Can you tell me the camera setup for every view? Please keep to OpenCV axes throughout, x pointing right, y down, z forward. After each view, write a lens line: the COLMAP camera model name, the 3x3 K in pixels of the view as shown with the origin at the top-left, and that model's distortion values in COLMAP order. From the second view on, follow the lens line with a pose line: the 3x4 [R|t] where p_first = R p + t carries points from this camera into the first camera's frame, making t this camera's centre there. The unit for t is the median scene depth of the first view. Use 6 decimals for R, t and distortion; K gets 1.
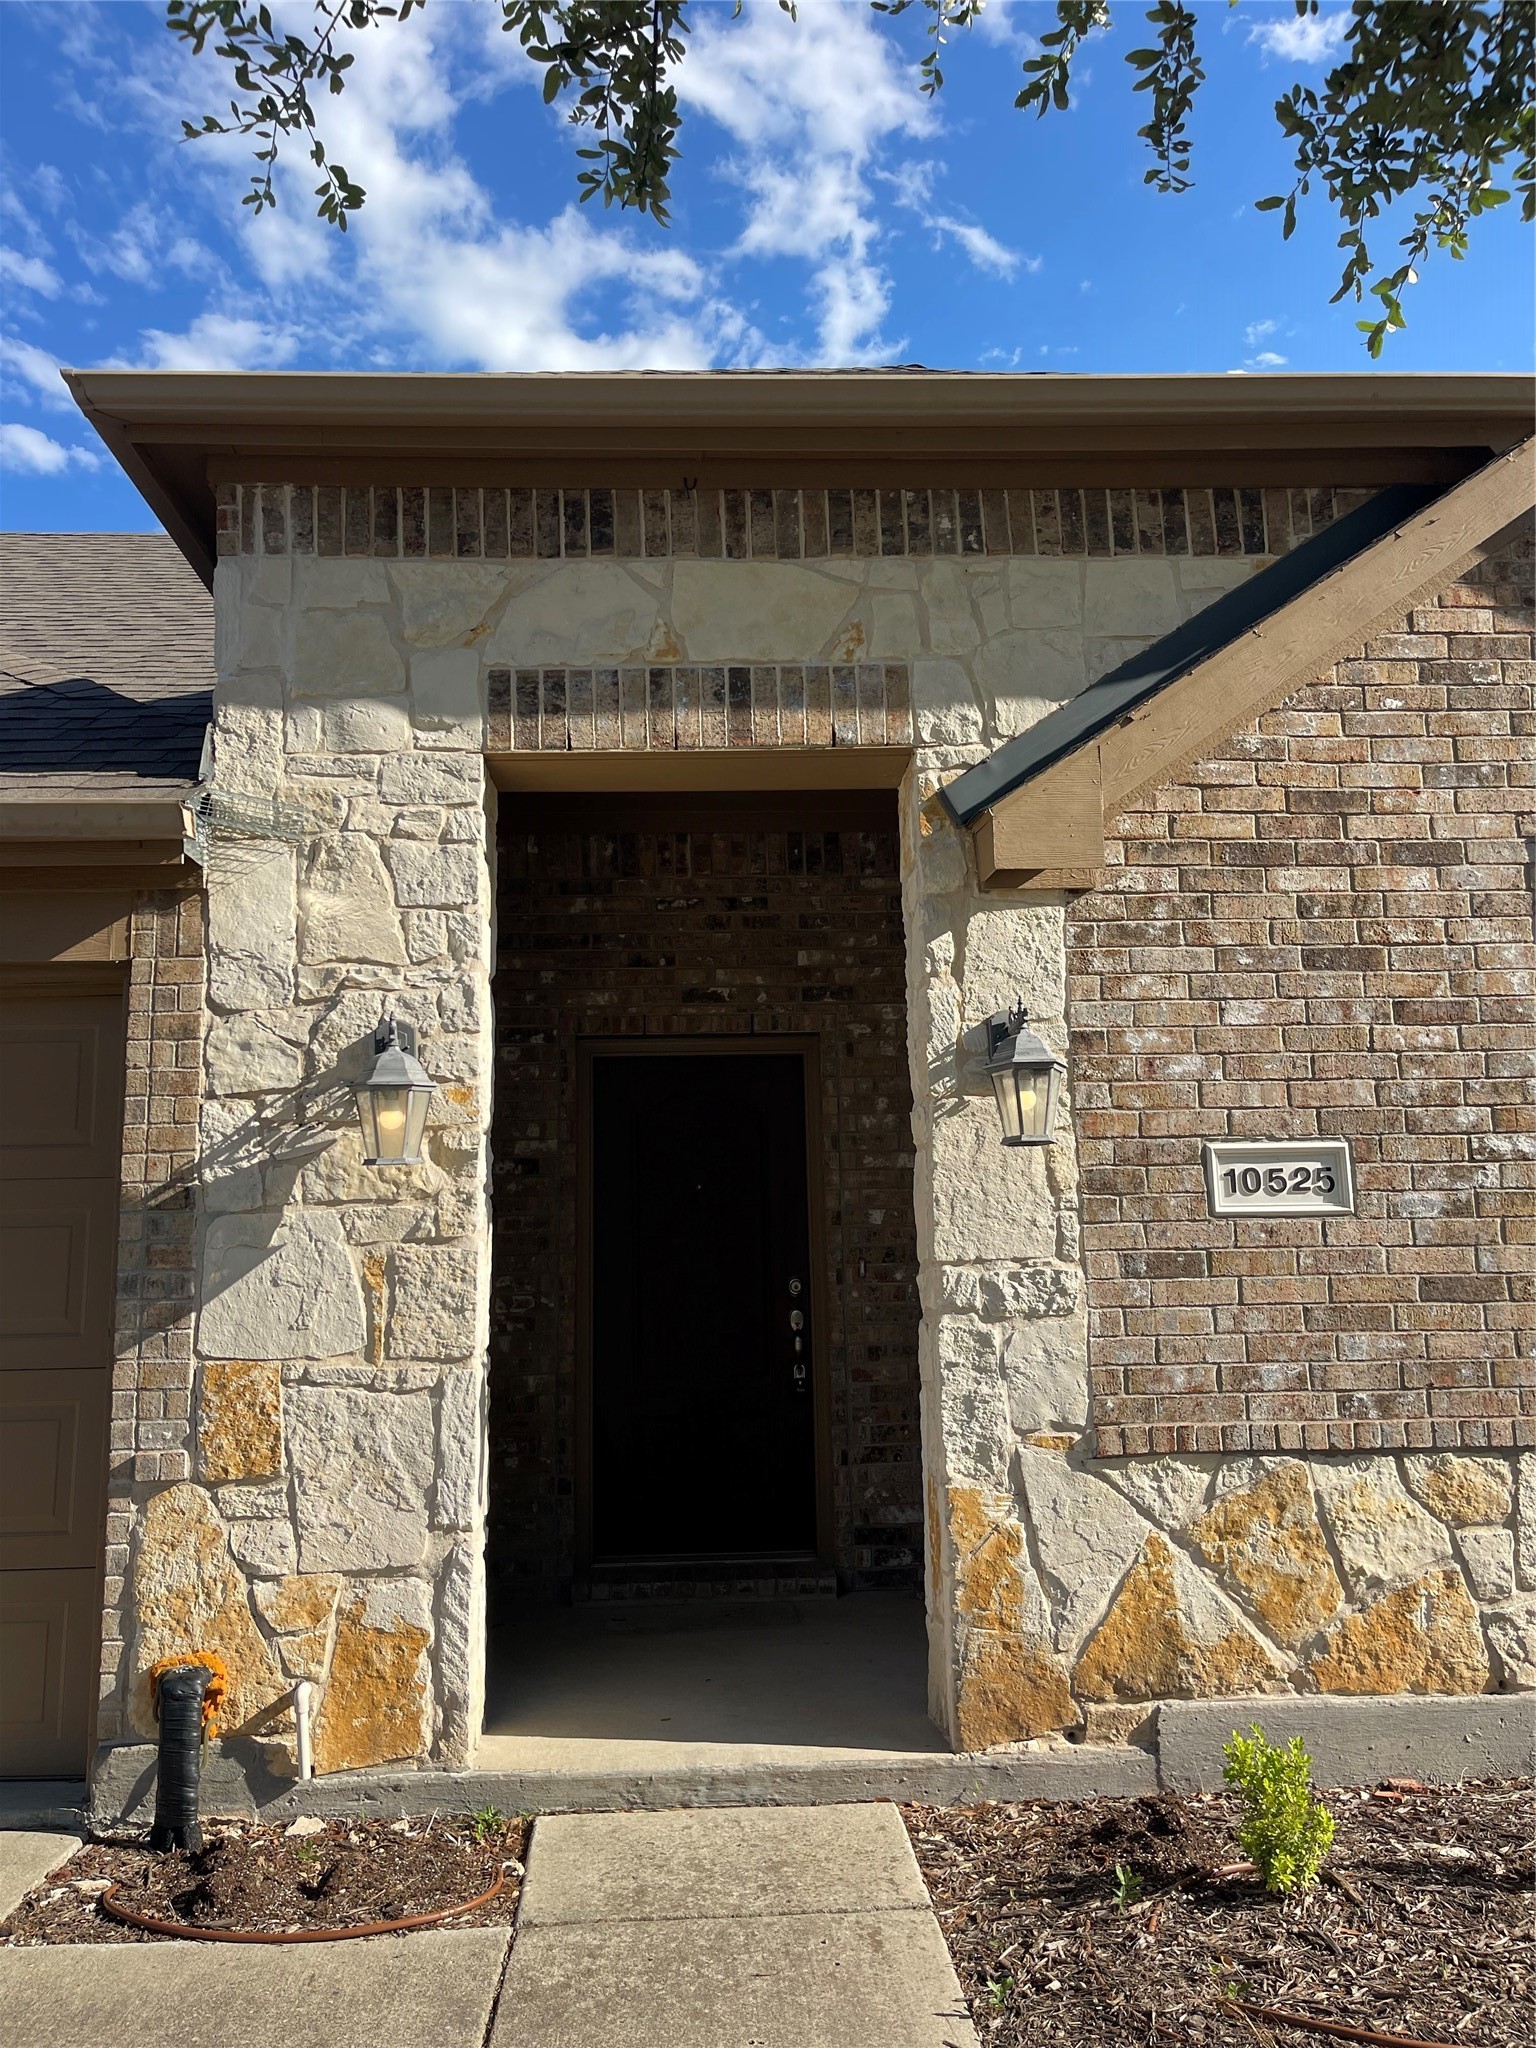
lens RADIAL K [[1493.7, 0, 773.6], [0, 1493.7, 1026.4], [0, 0, 1]] dist [0.030277, -0.004704]
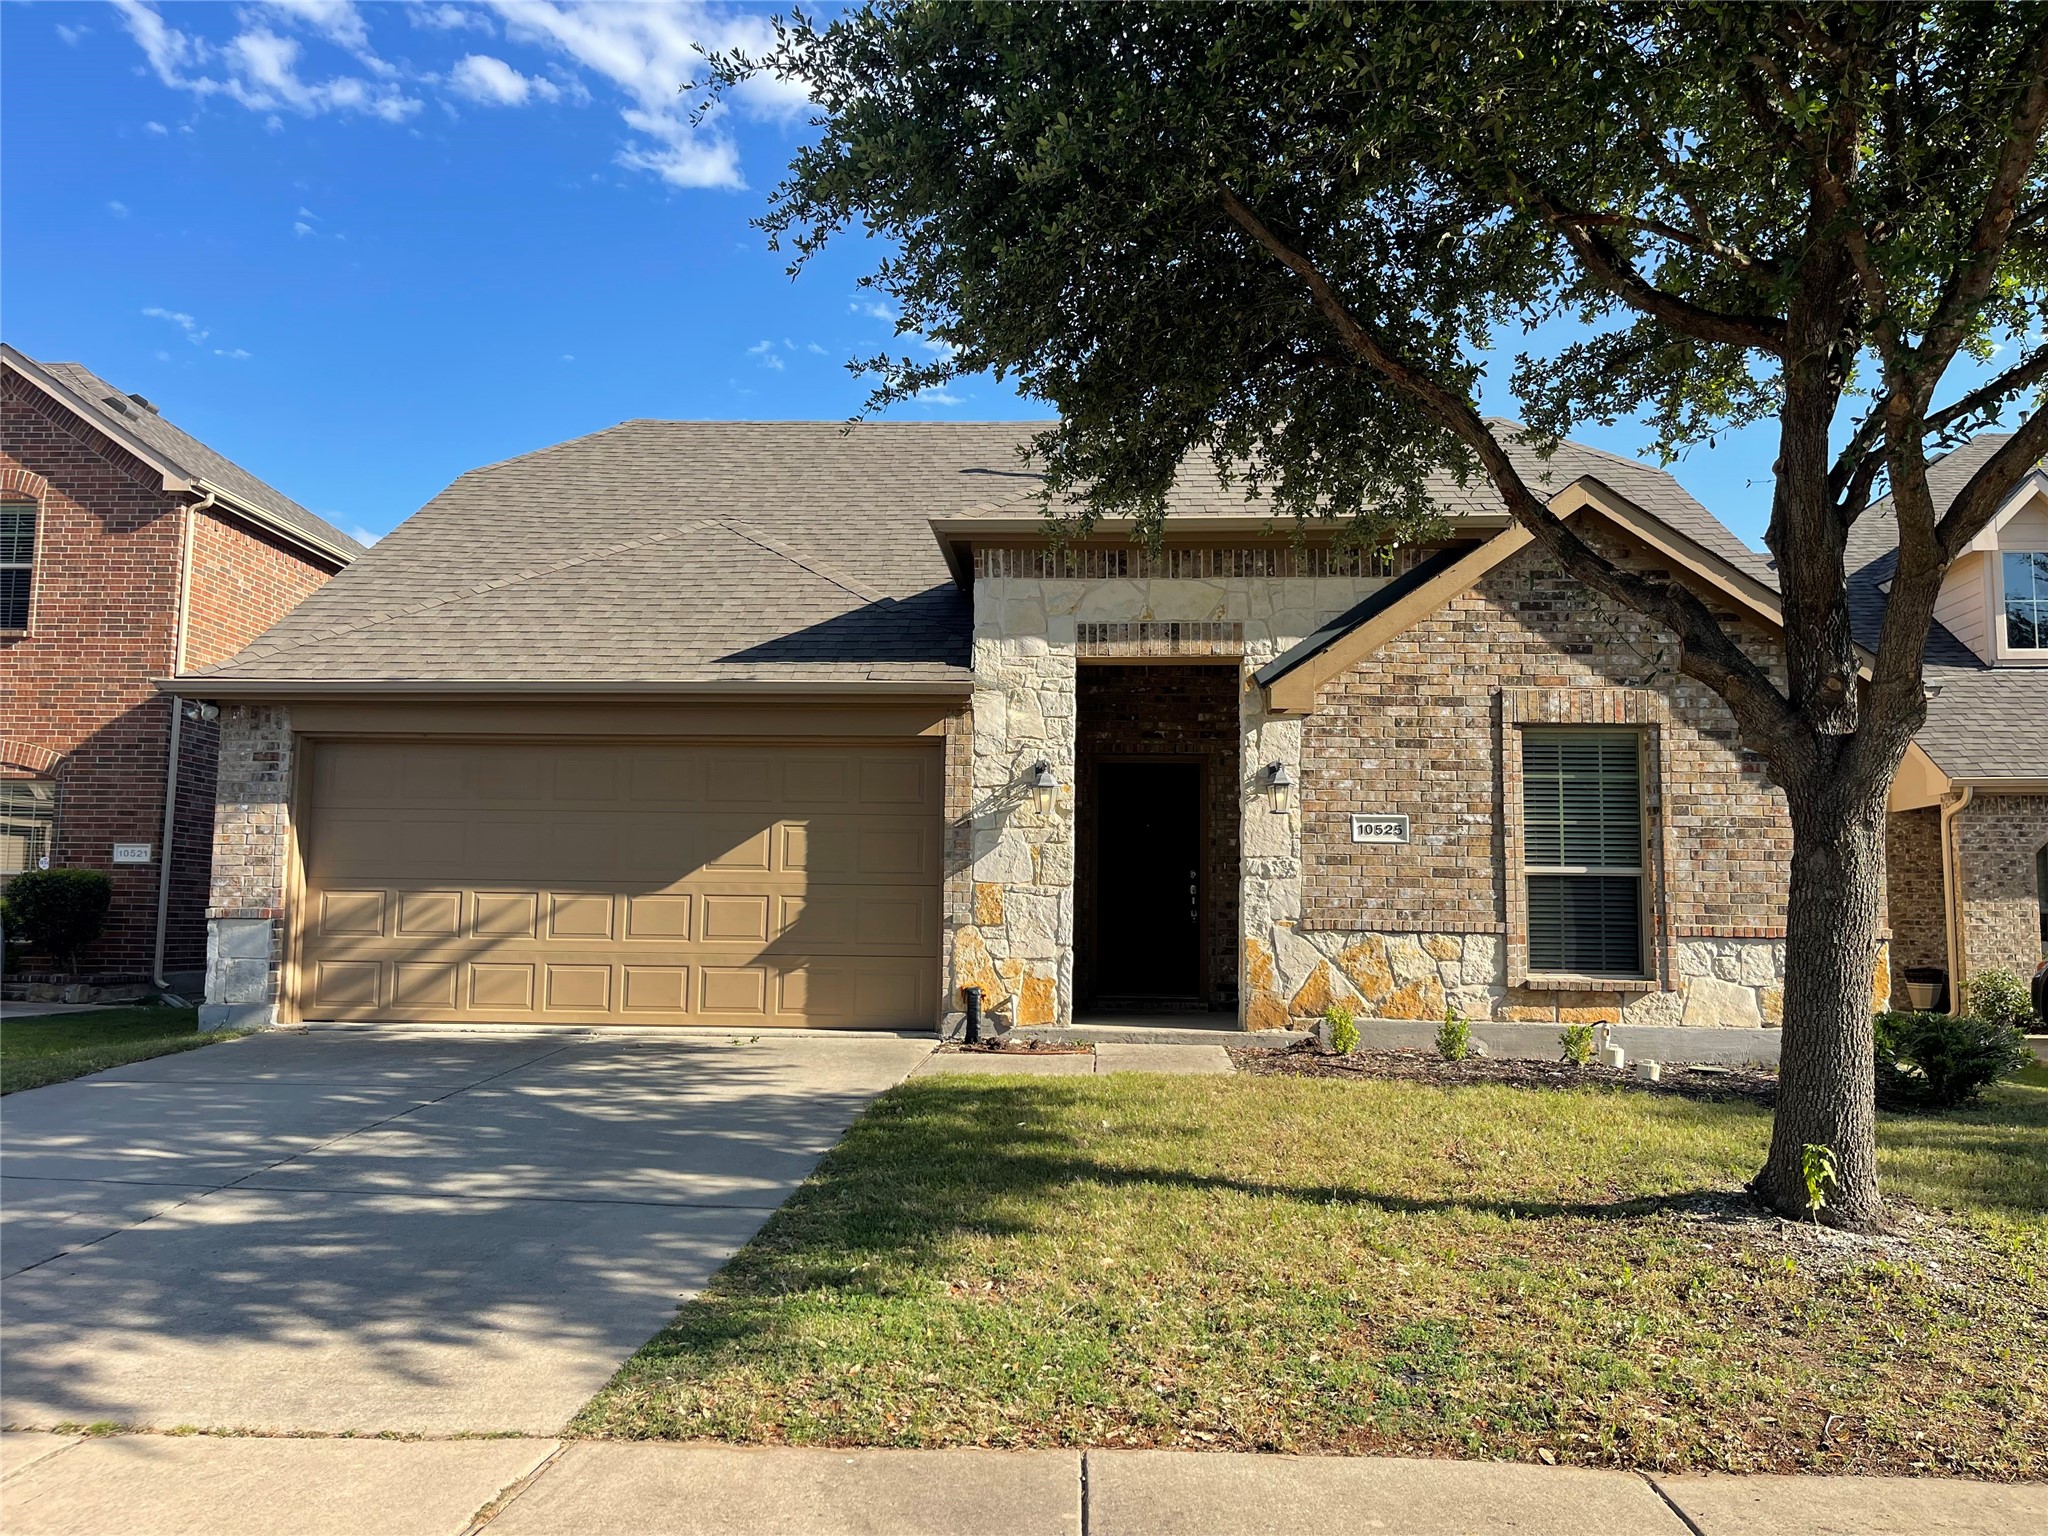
lens RADIAL K [[1493.7, 0, 1021.9], [0, 1493.7, 770.7], [0, 0, 1]] dist [0.030277, -0.004704]
pose [[0.993603, 0.025996, -0.109894, 0.003570], [-0.015931, 0.995678, 0.091492, -0.226151], [0.111798, -0.089157, 0.989723, -1.625659]]
